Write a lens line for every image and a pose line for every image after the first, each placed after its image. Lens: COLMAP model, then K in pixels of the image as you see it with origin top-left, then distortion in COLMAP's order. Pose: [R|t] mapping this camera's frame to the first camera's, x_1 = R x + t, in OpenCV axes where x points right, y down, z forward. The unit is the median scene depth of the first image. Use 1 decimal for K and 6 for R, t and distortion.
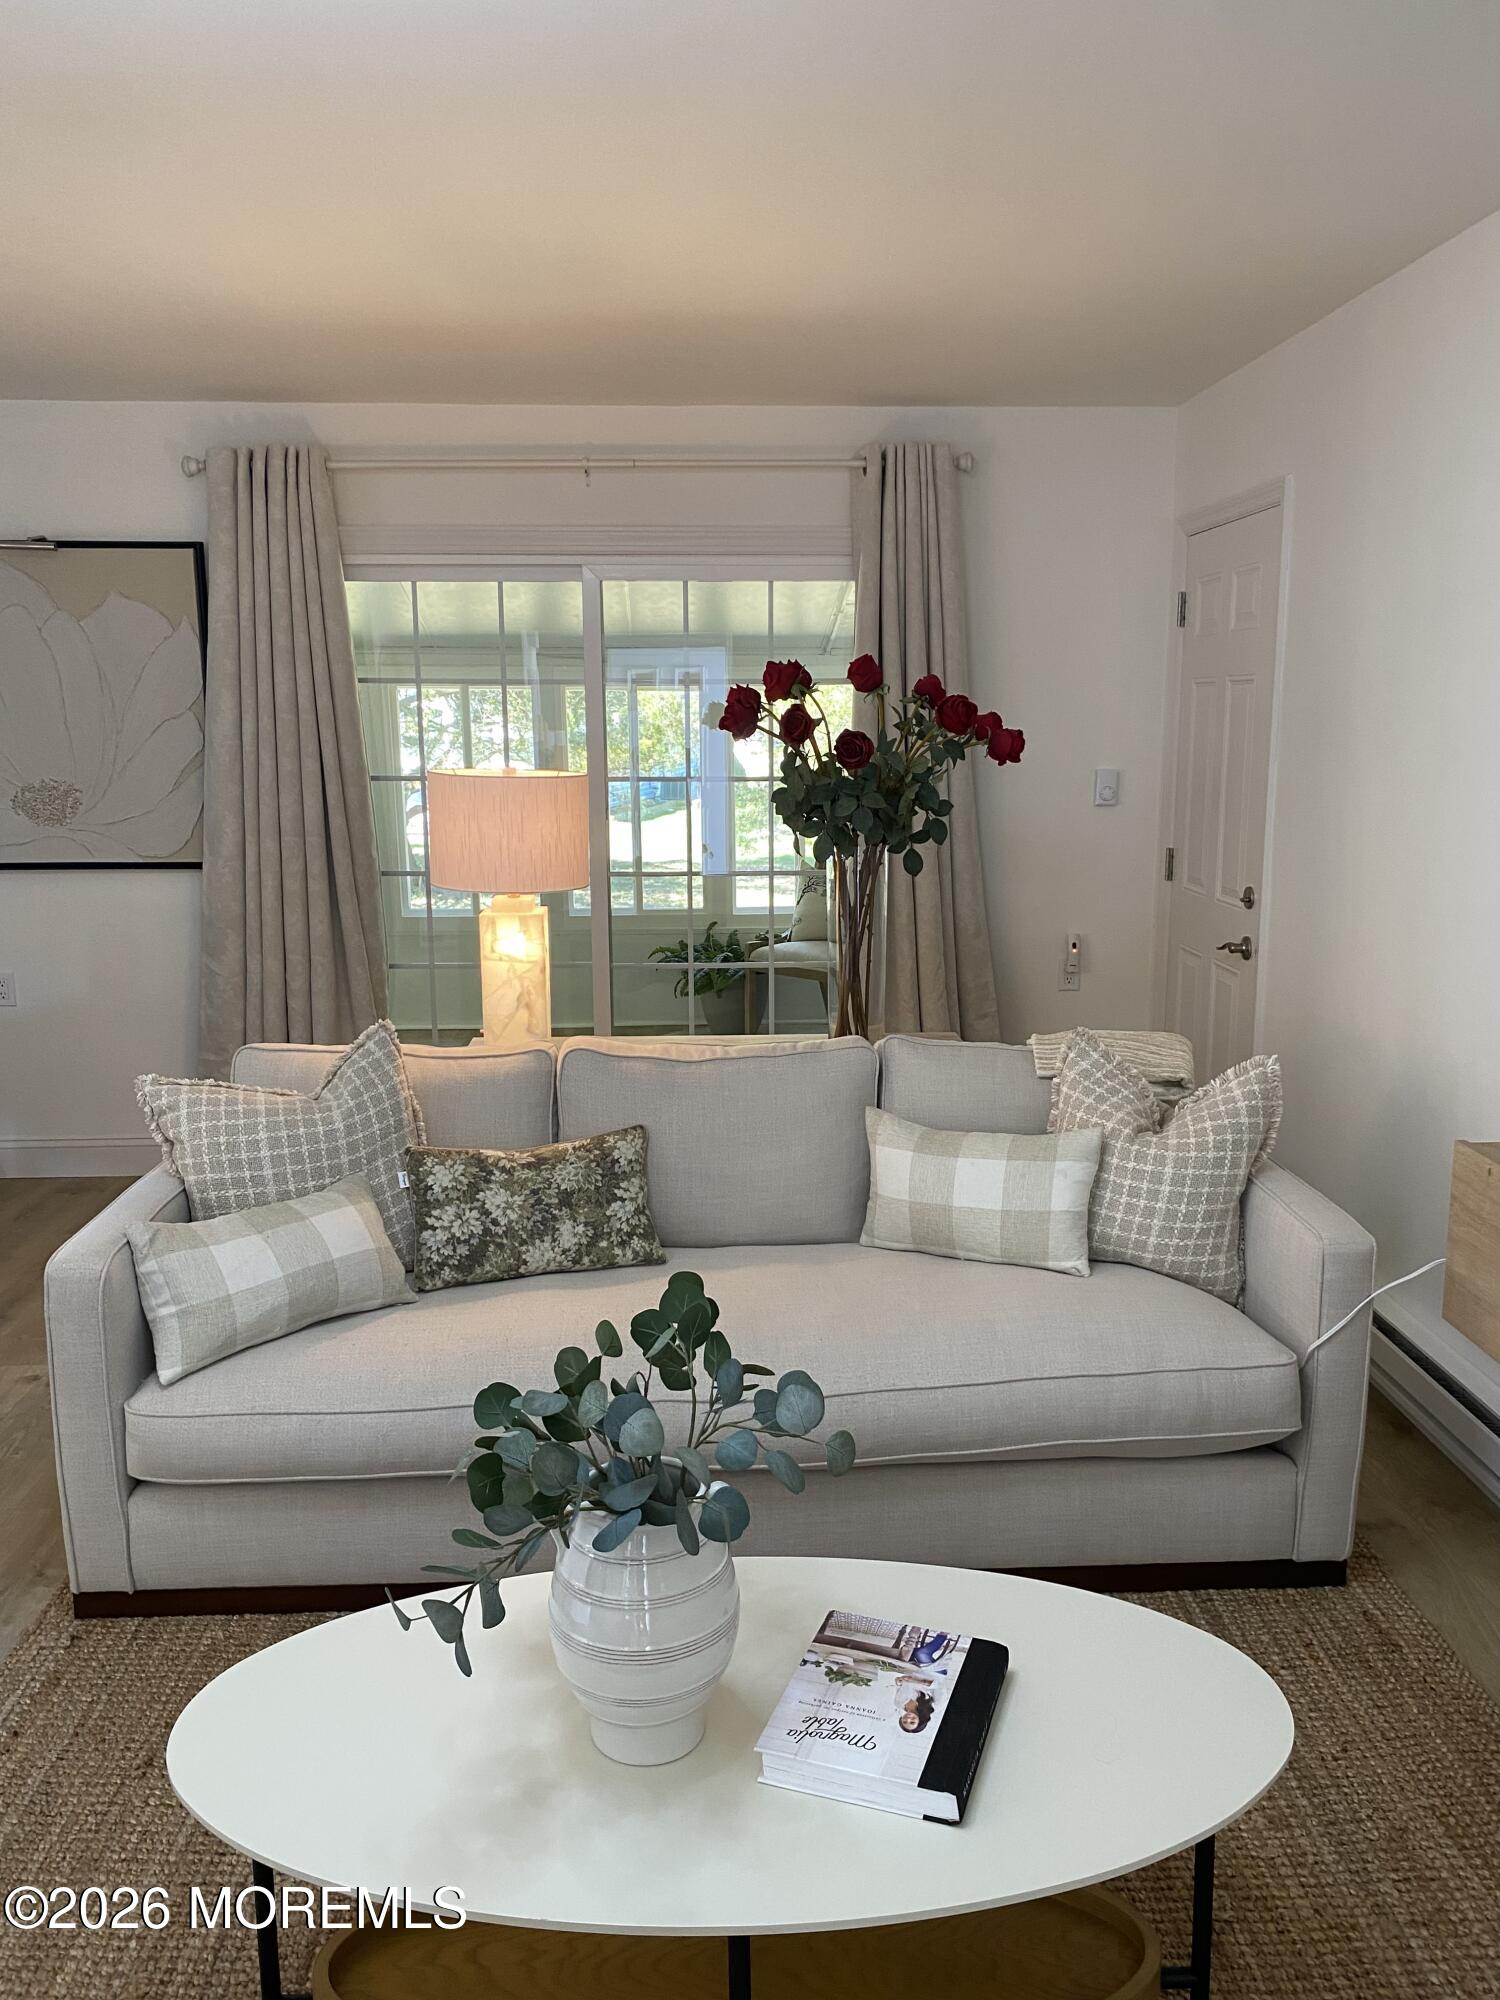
lens RADIAL K [[1498.6, 0, 750.8], [0, 1498.6, 1006.1], [0, 0, 1]] dist [0.012606, -0.031183]
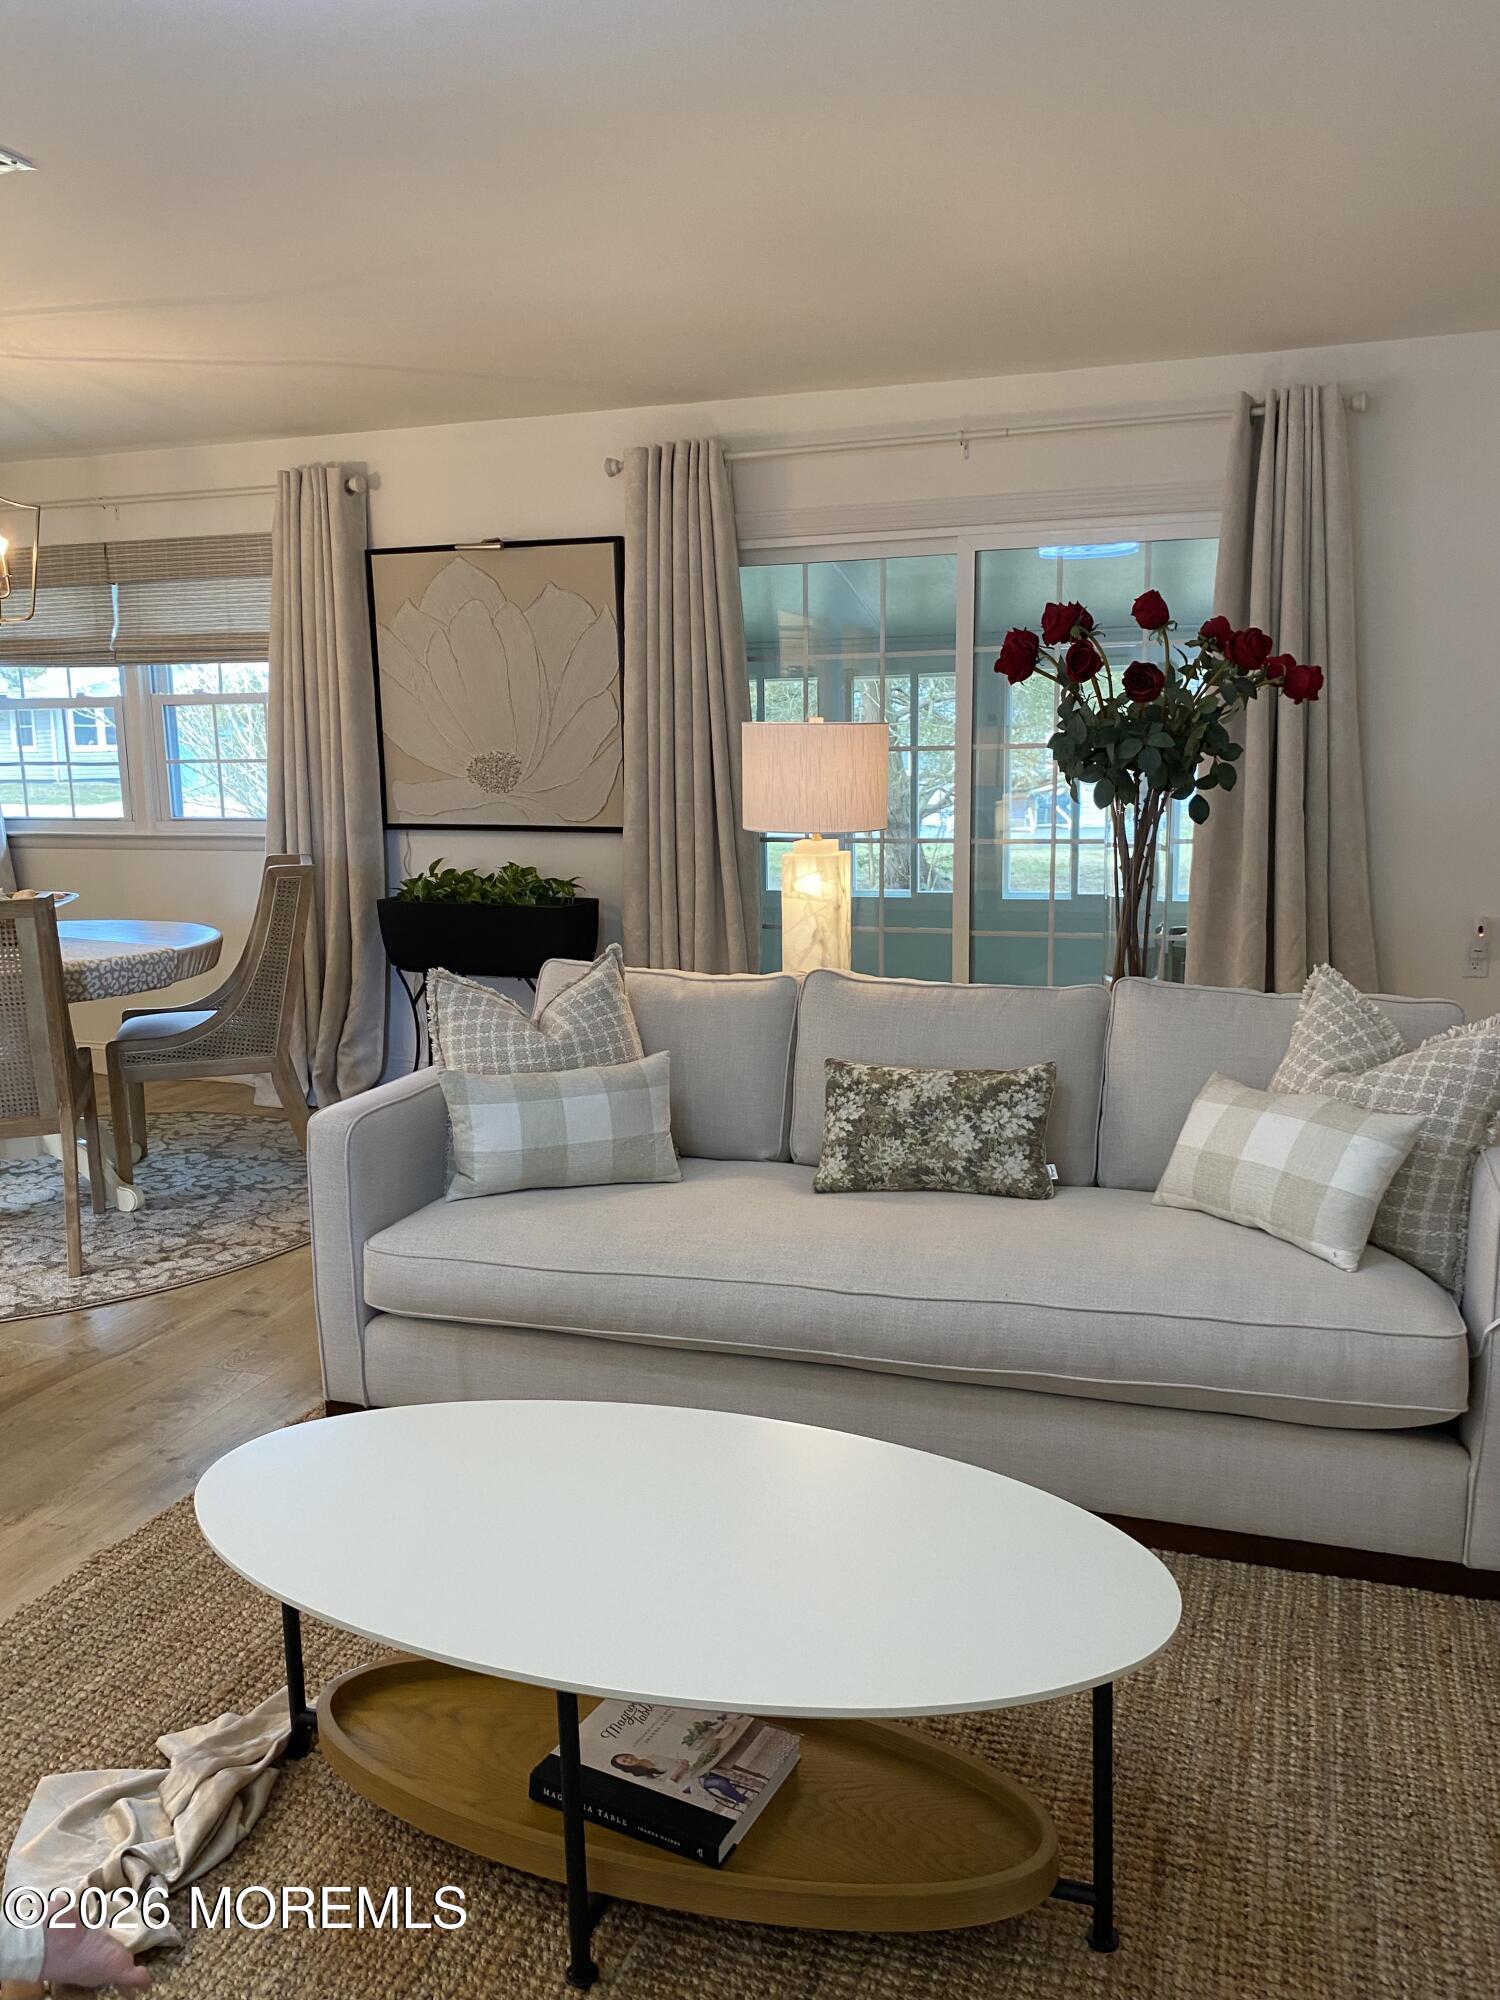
lens RADIAL K [[1498.6, 0, 739.9], [0, 1498.6, 1000.3], [0, 0, 1]] dist [0.012606, -0.031183]
pose [[0.930642, 0.054338, -0.361873, 0.190401], [-0.060042, 0.998186, -0.004527, 0.047139], [0.360970, 0.025940, 0.932216, 0.007850]]
